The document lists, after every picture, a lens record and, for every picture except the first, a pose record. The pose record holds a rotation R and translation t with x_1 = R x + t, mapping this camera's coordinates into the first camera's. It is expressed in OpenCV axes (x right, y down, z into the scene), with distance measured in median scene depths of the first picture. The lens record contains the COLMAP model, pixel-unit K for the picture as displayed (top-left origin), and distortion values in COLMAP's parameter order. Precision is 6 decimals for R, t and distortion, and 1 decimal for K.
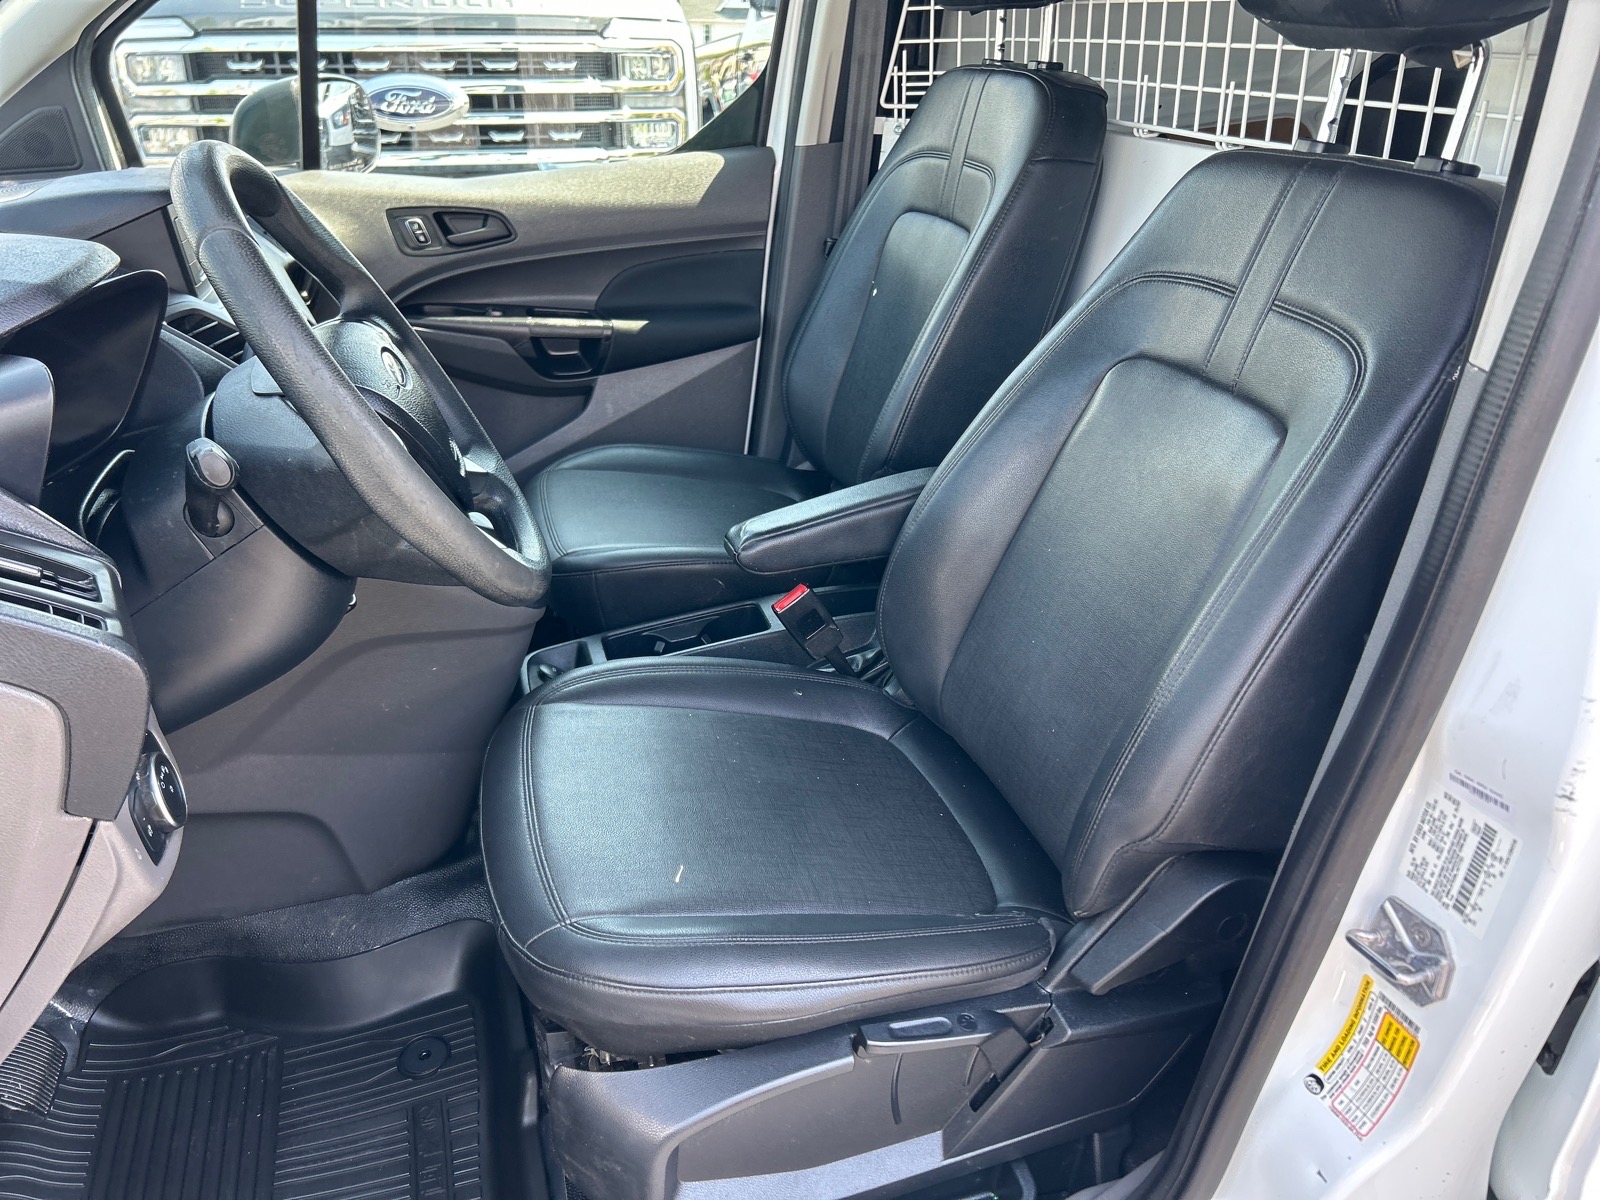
lens RADIAL K [[1214.3, 0, 800.0], [0, 1214.3, 600.0], [0, 0, 1]] dist [0.065760, -0.074171]
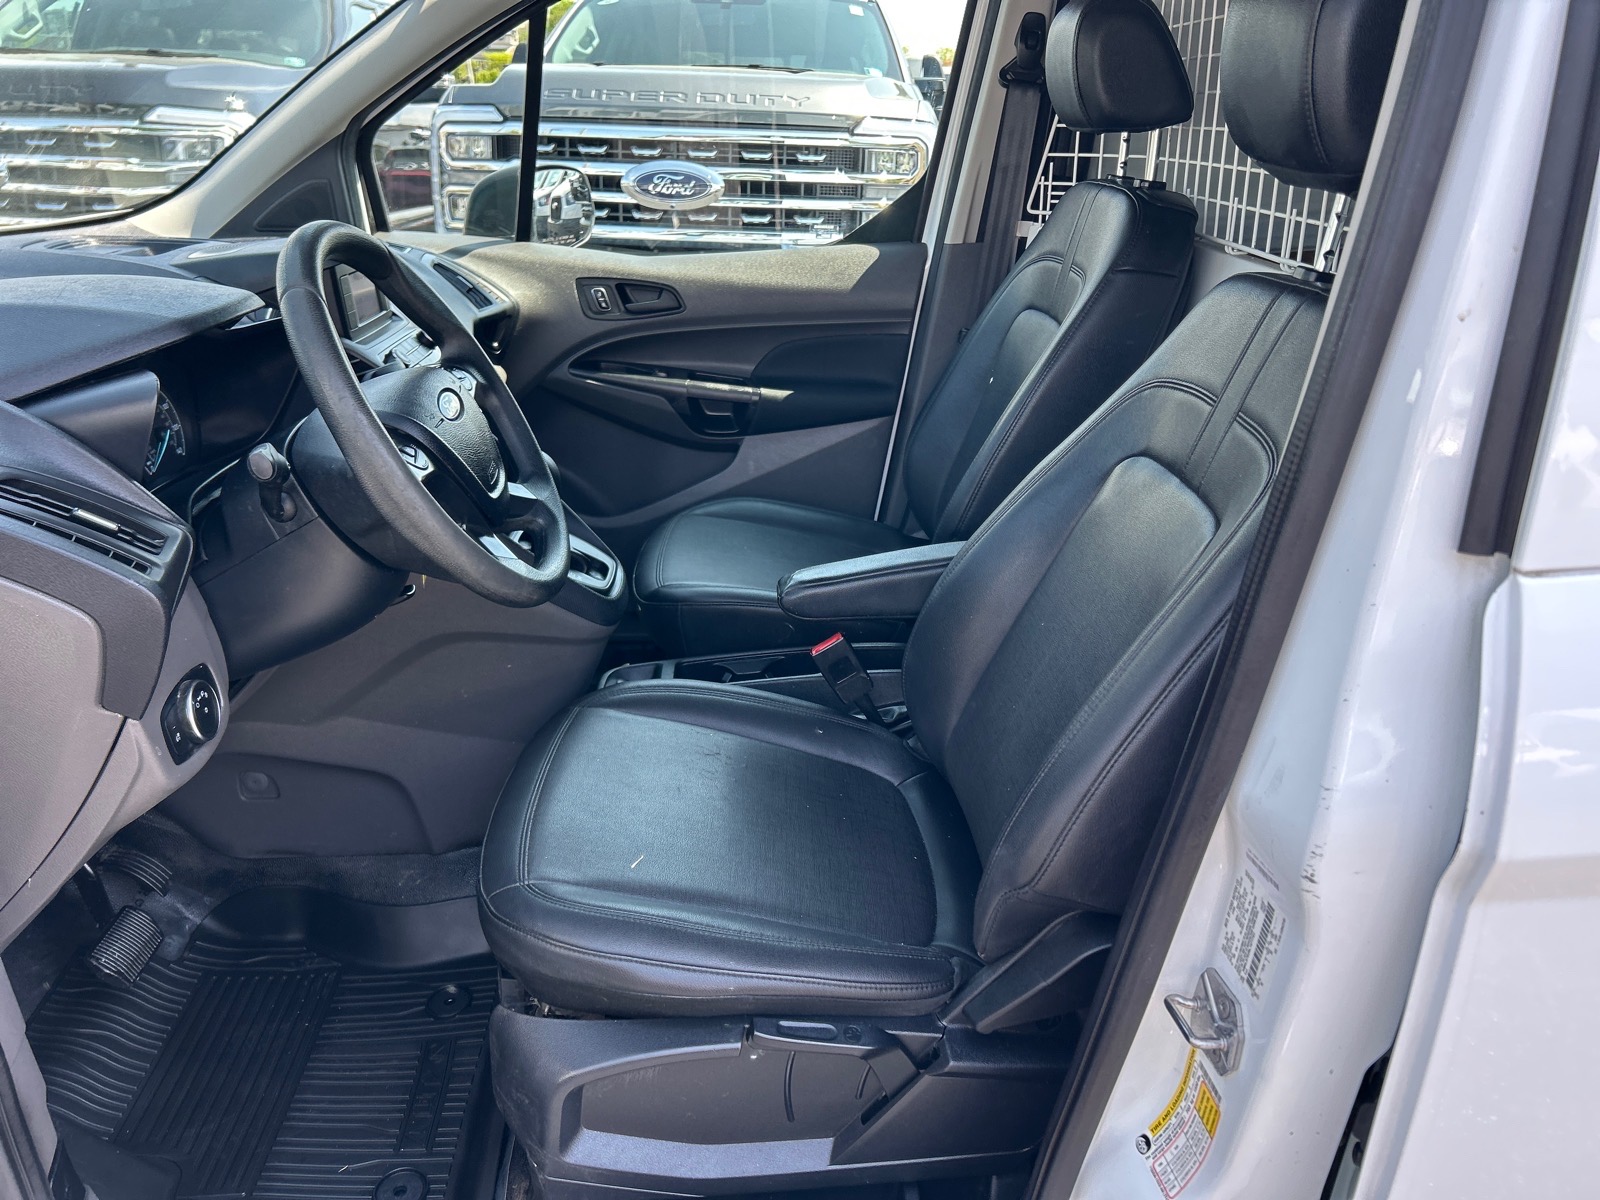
lens RADIAL K [[1228.9, 0, 832.6], [0, 1228.9, 583.0], [0, 0, 1]] dist [0.068274, -0.081145]
pose [[0.972951, 0.110122, -0.203076, 0.224080], [-0.125389, 0.990049, -0.063874, 0.013914], [0.194021, 0.087610, 0.977077, -0.091344]]
